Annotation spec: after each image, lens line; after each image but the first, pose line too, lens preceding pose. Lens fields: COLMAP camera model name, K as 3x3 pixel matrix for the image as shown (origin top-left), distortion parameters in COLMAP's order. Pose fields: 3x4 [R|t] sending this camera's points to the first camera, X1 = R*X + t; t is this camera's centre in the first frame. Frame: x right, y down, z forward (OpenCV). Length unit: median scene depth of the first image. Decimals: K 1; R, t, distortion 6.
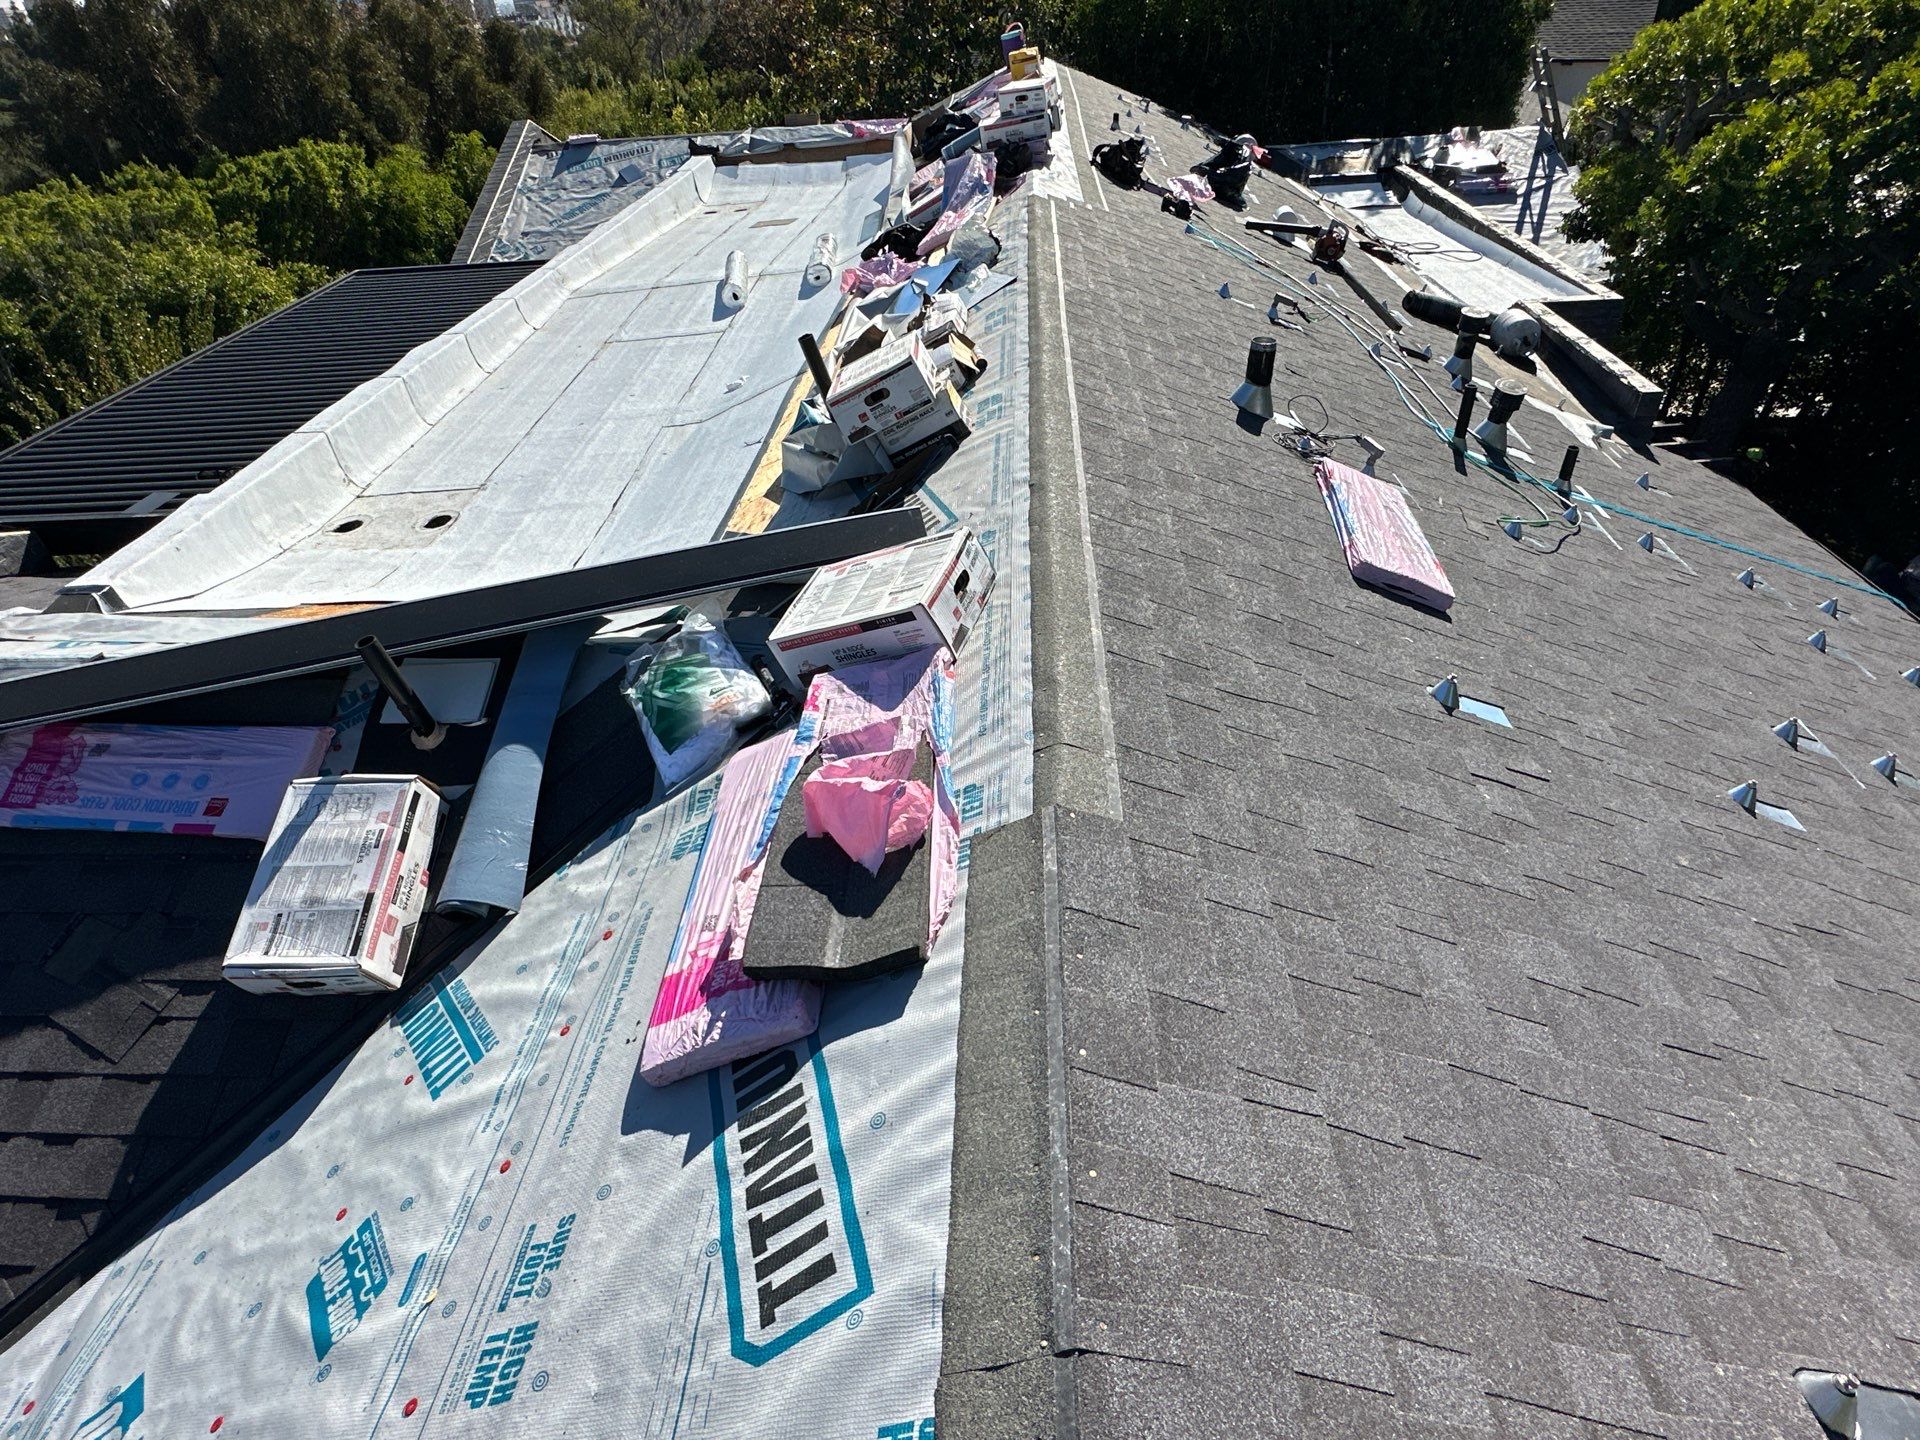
lens RADIAL K [[1058.1, 0, 958.4], [0, 1058.1, 723.2], [0, 0, 1]] dist [-0.002571, -0.000794]
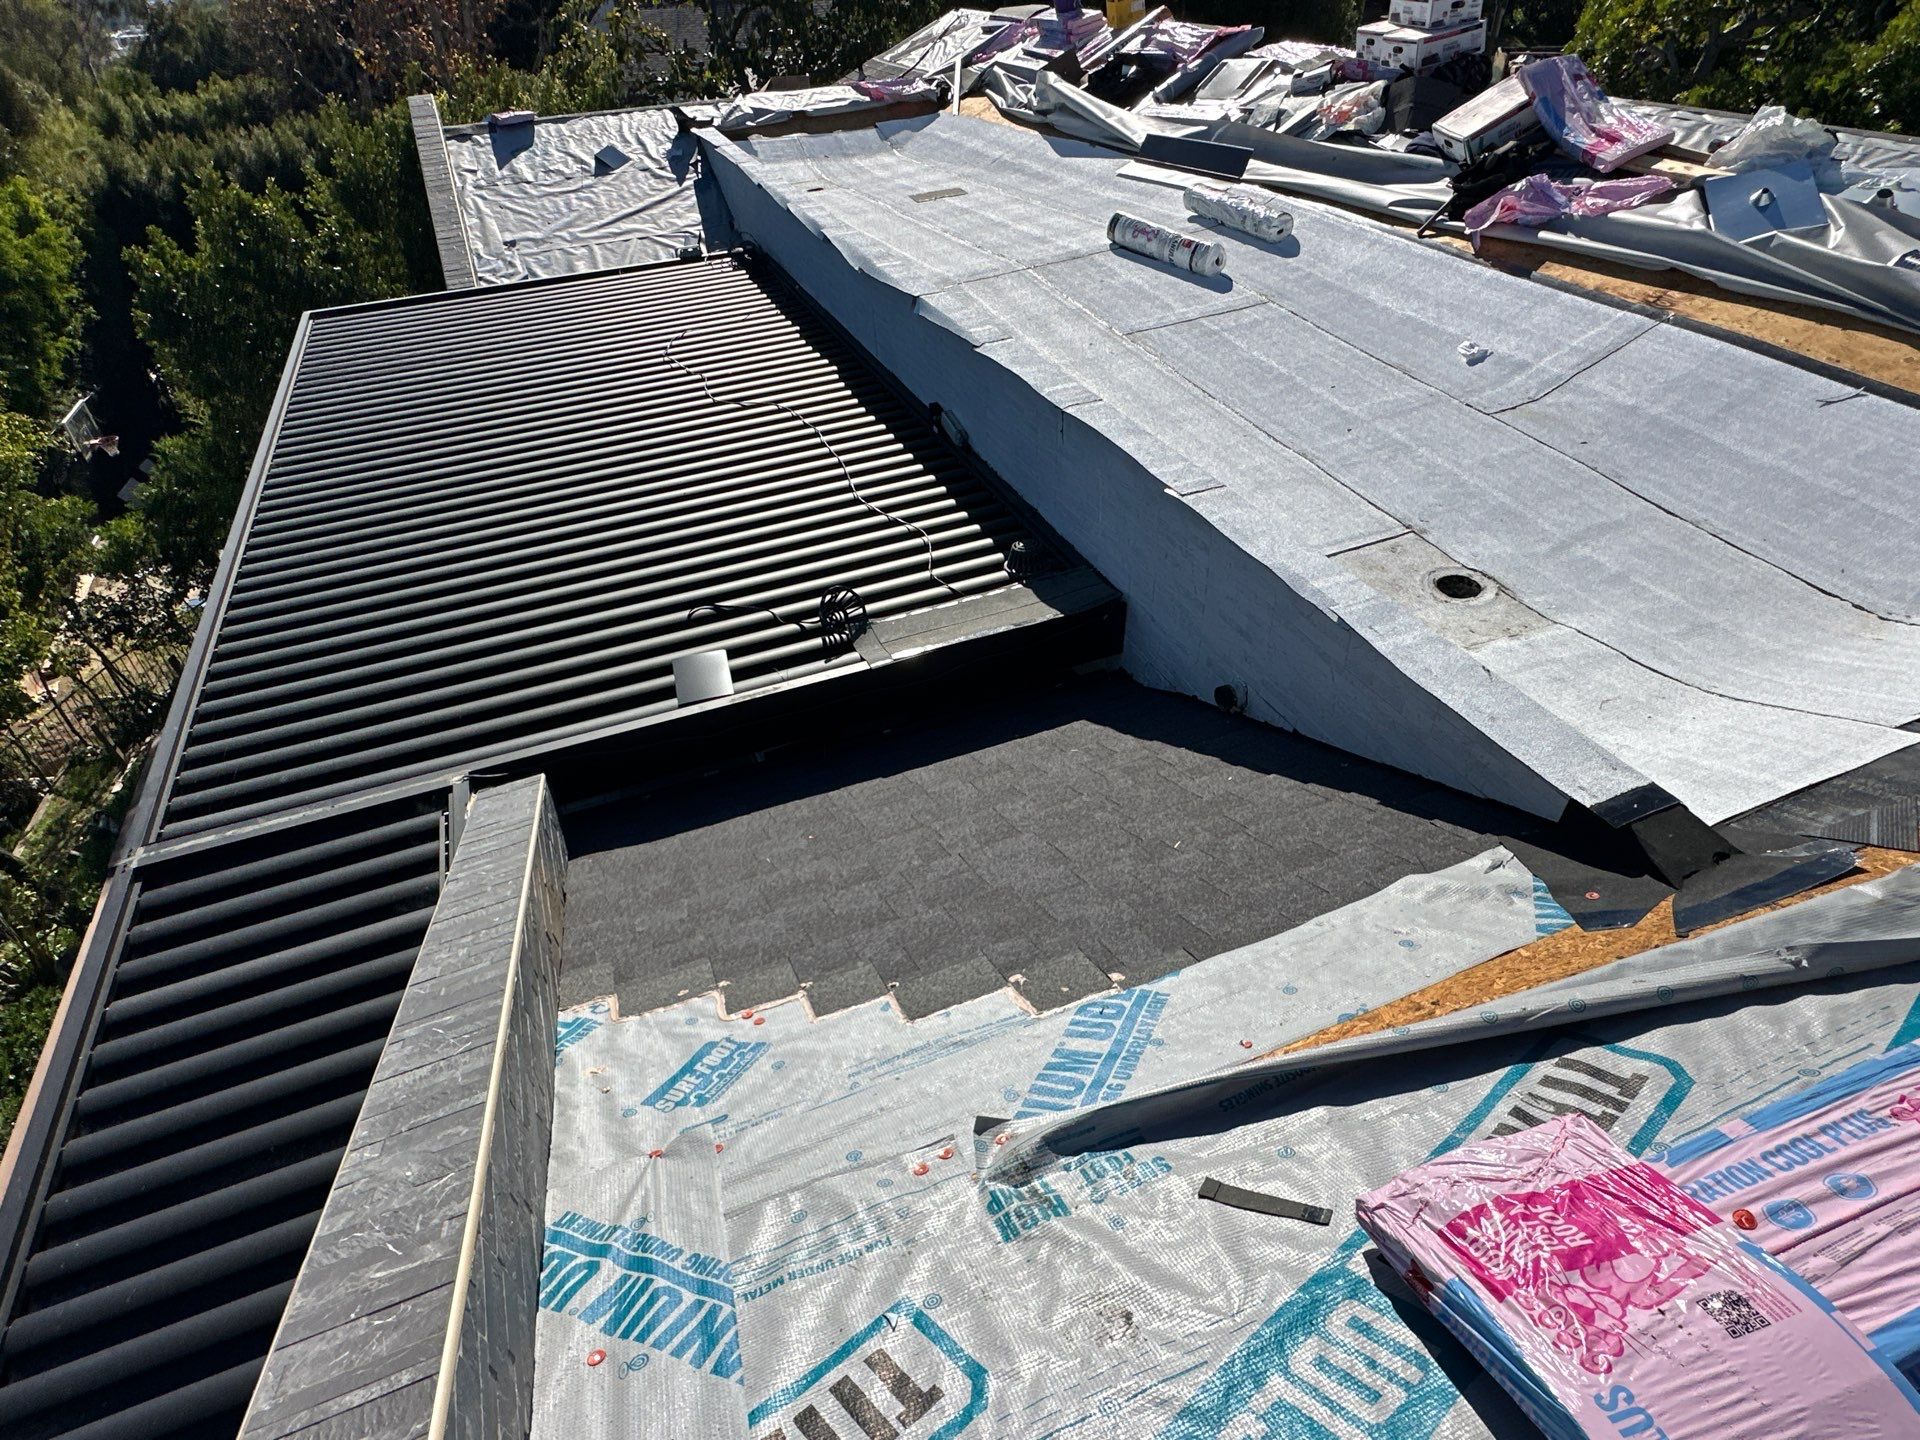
lens RADIAL K [[1072.9, 0, 959.1], [0, 1072.9, 714.6], [0, 0, 1]] dist [-0.001215, -0.002163]
pose [[0.908543, -0.232987, 0.346795, -0.445731], [0.238993, 0.970673, 0.026006, -0.089618], [-0.342684, 0.059254, 0.937580, 0.213080]]
